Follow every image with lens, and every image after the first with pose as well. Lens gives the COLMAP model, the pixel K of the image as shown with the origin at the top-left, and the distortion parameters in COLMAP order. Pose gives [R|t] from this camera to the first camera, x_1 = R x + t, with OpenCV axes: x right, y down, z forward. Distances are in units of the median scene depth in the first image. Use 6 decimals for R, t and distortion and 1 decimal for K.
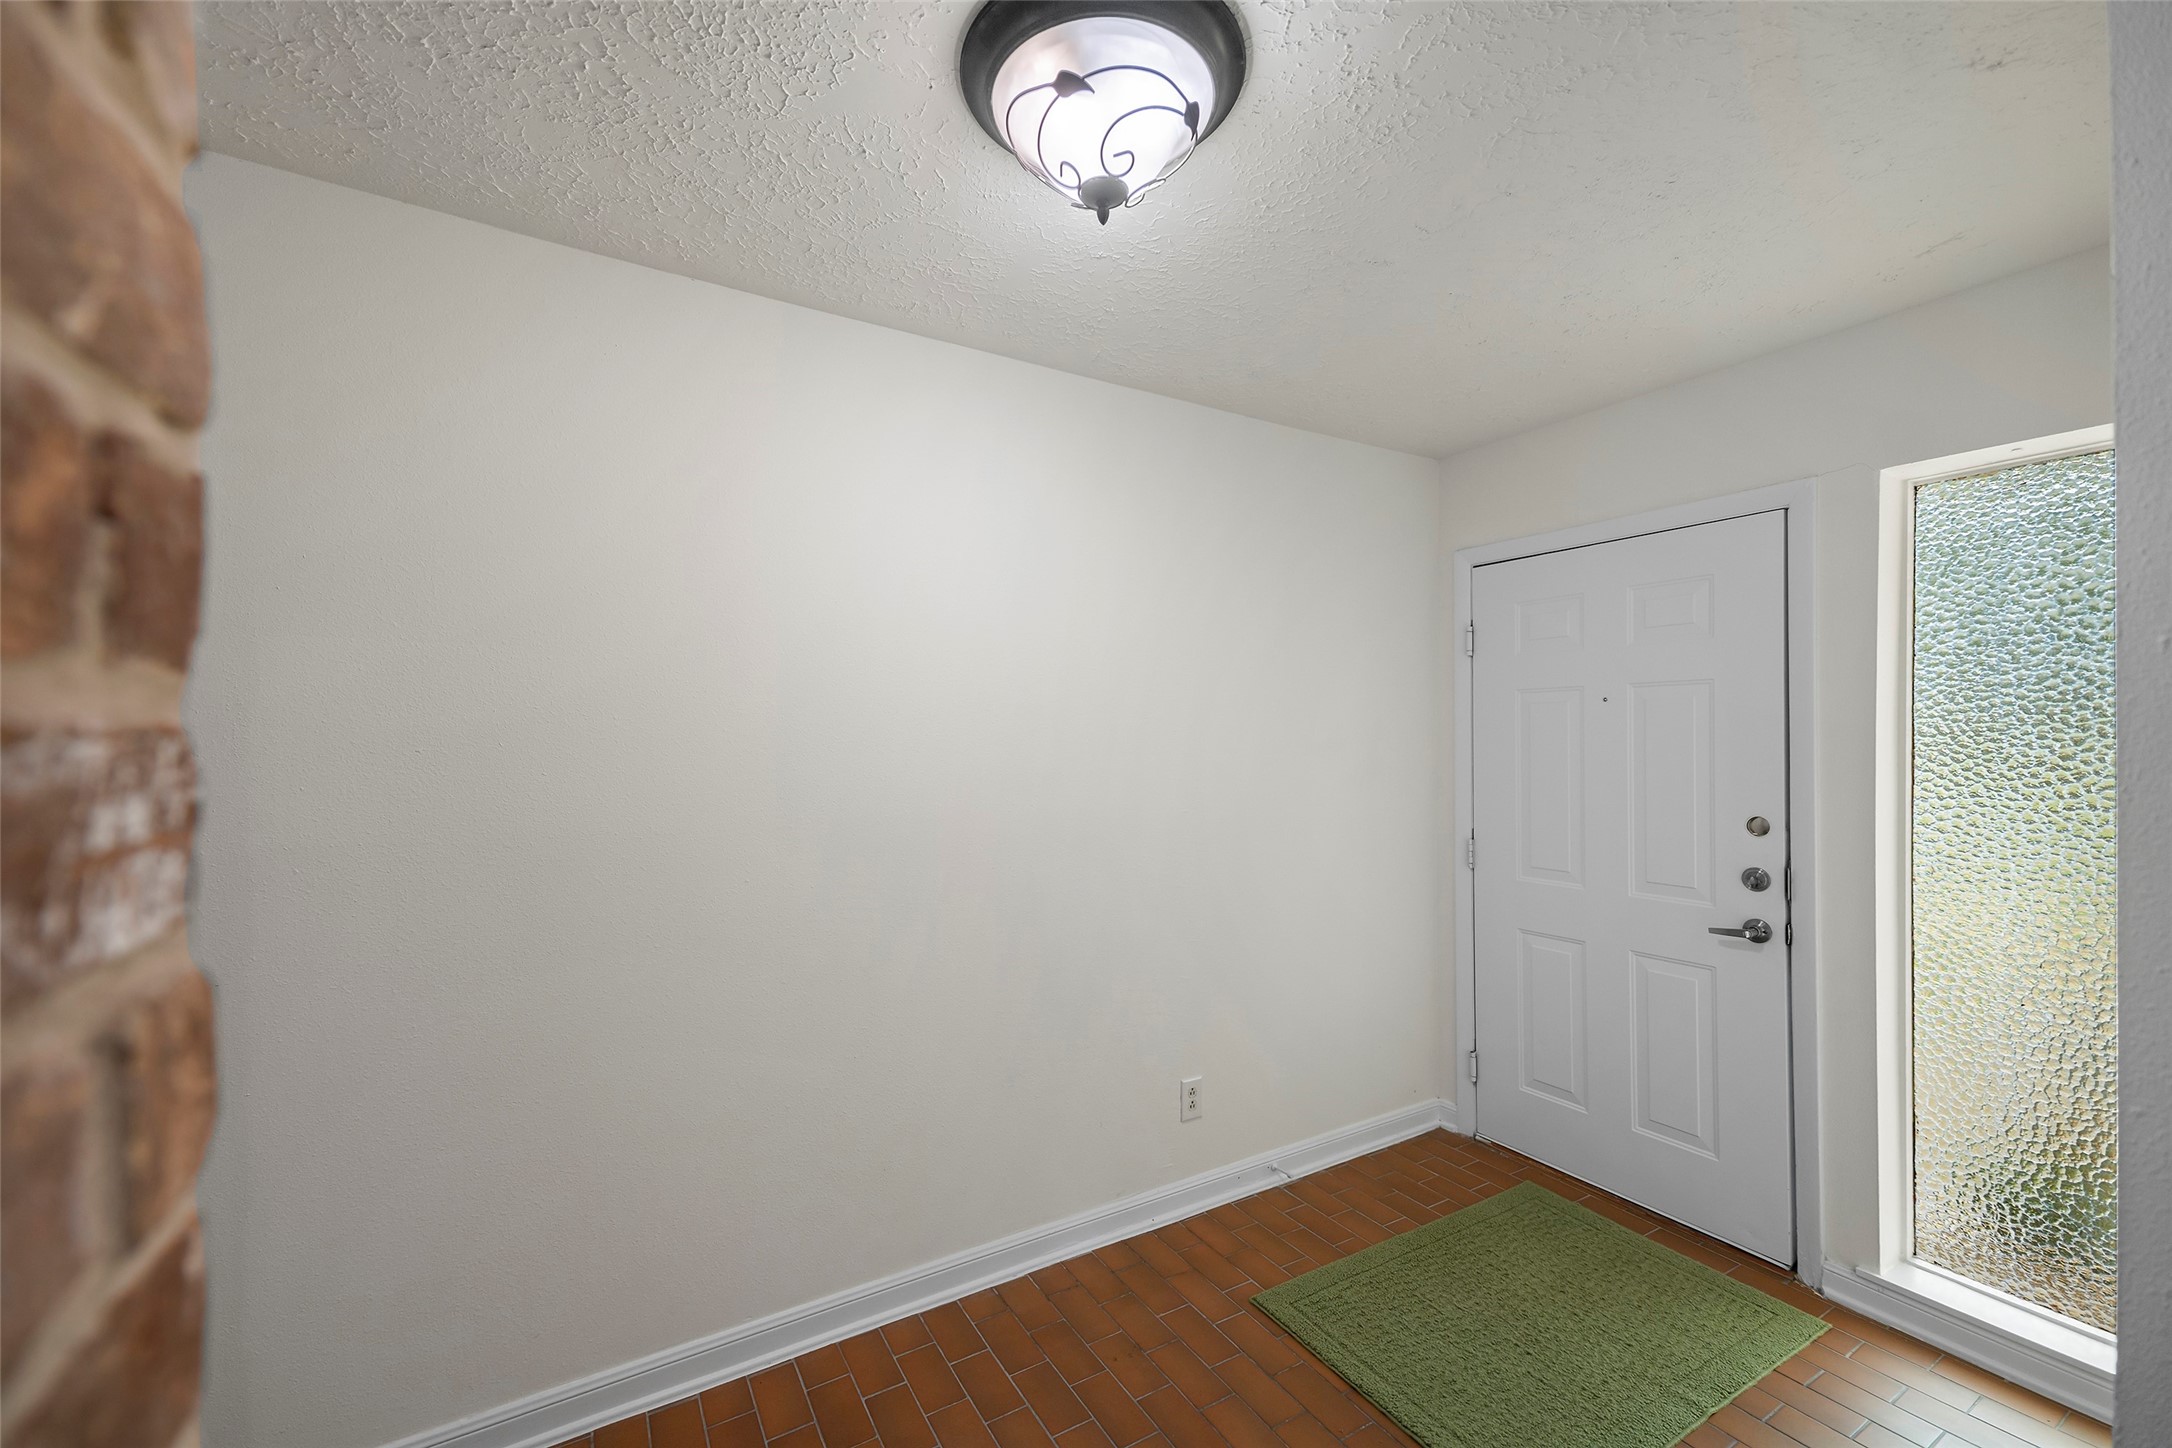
lens RADIAL K [[888.9, 0, 1089.6], [0, 888.9, 718.3], [0, 0, 1]] dist [0.001393, -0.000078]
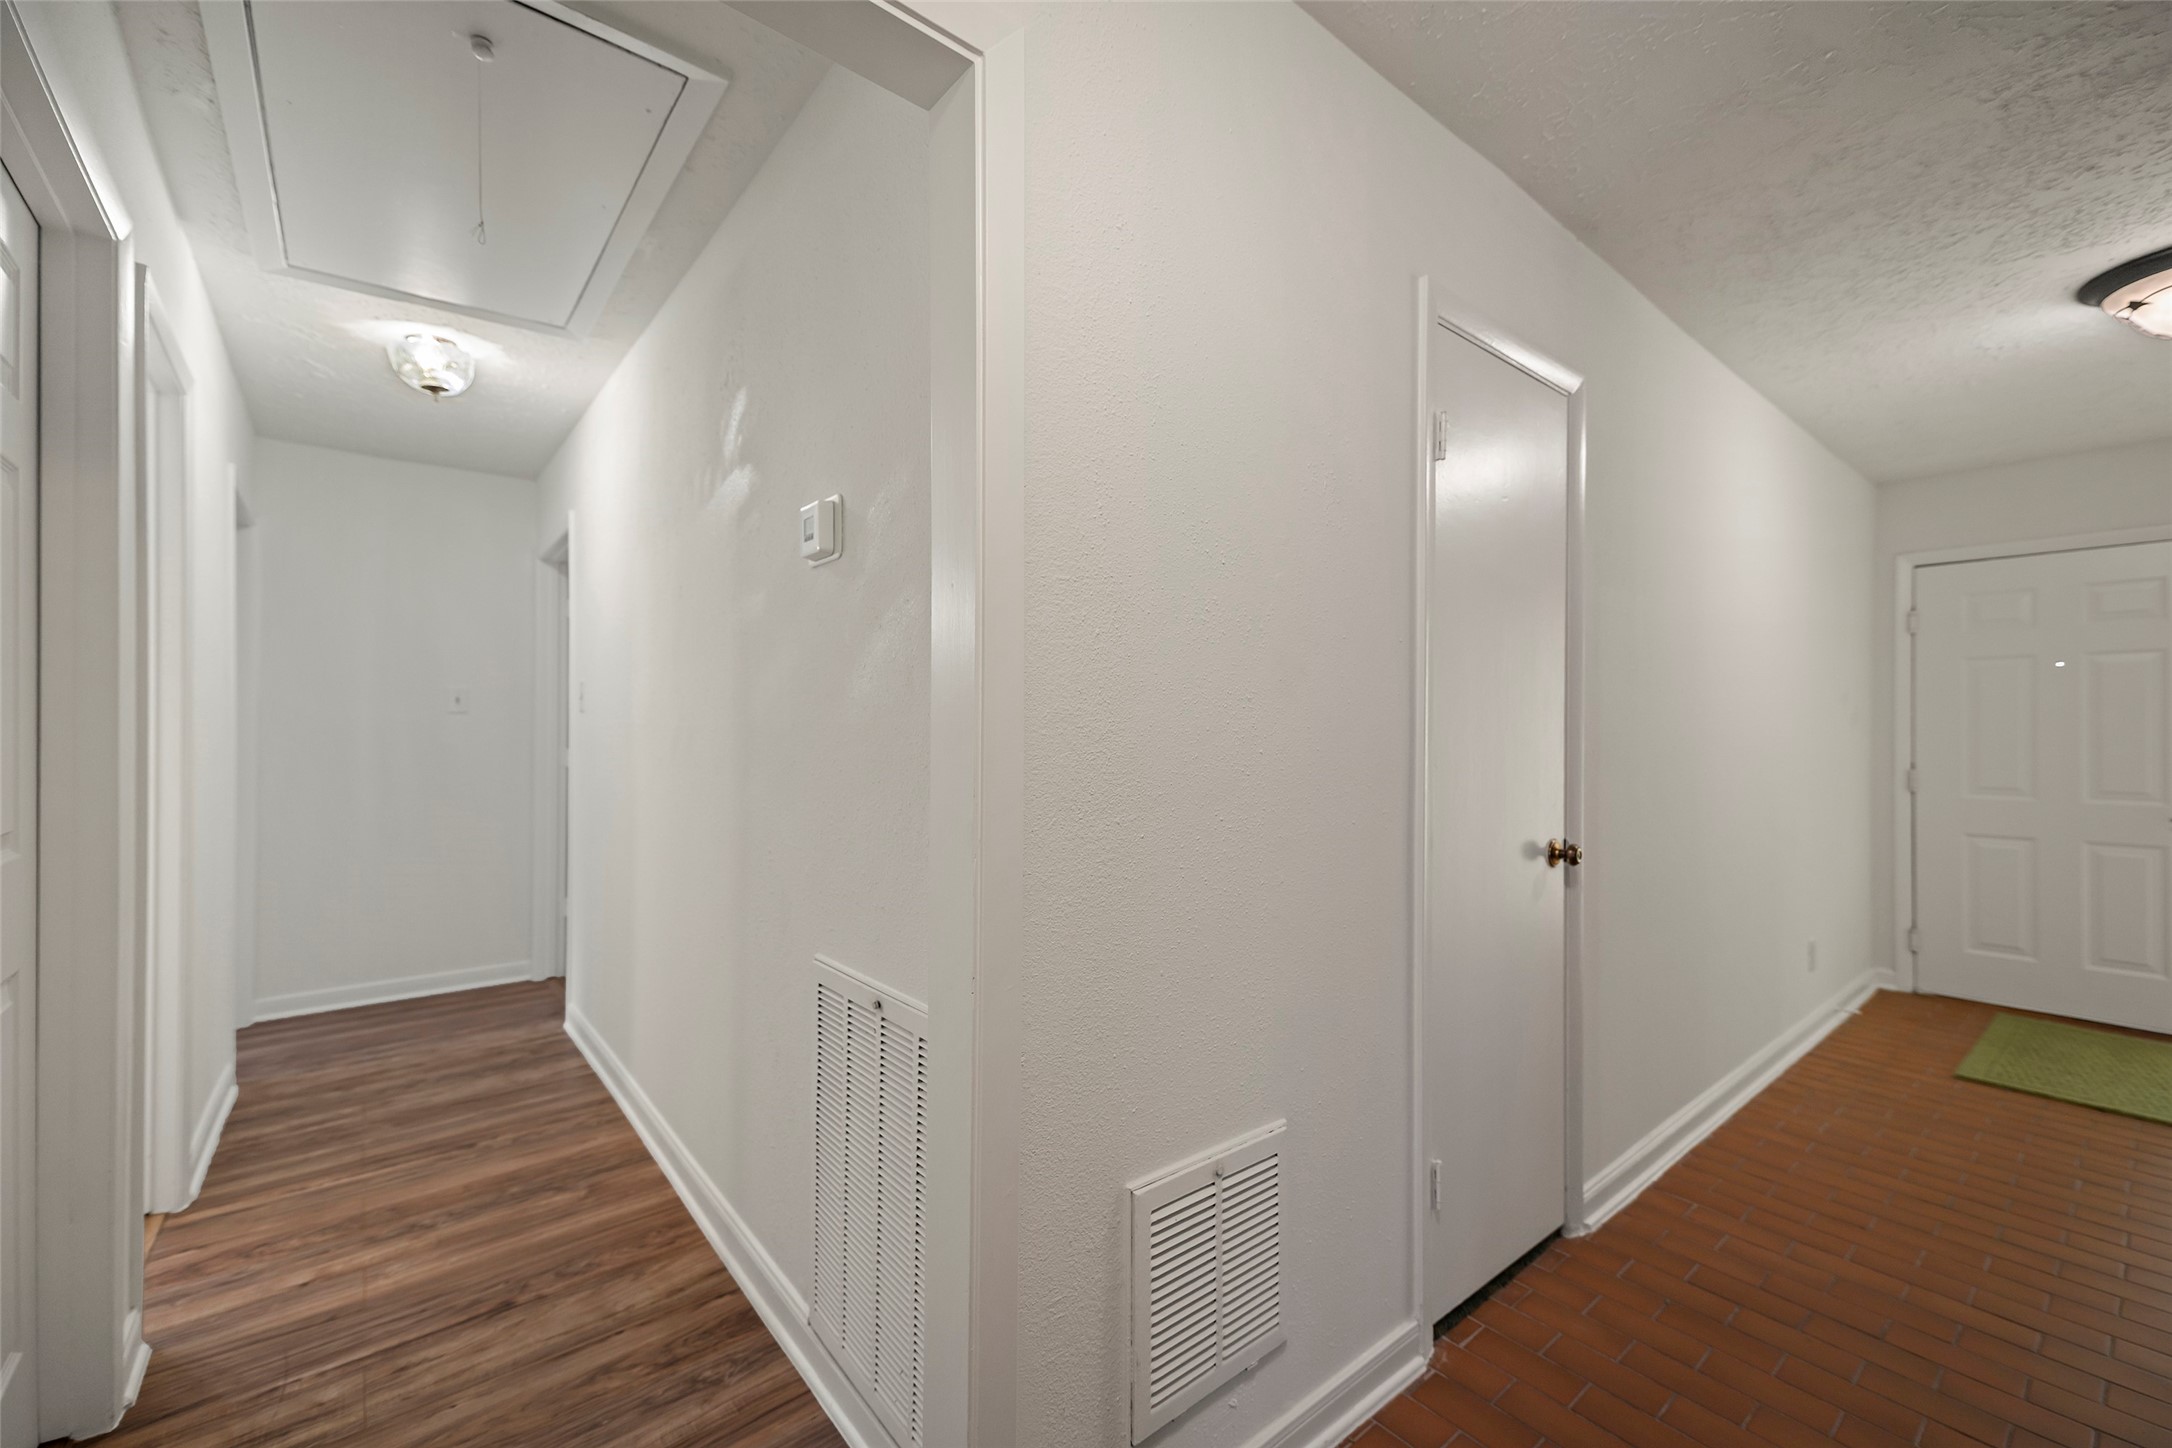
lens RADIAL K [[888.9, 0, 1084.2], [0, 888.9, 735.2], [0, 0, 1]] dist [0.001393, -0.000078]
pose [[0.990037, 0.003601, 0.140761, -1.094738], [-0.006673, 0.999750, 0.021359, 0.068726], [-0.140649, -0.022086, 0.989813, -0.159306]]
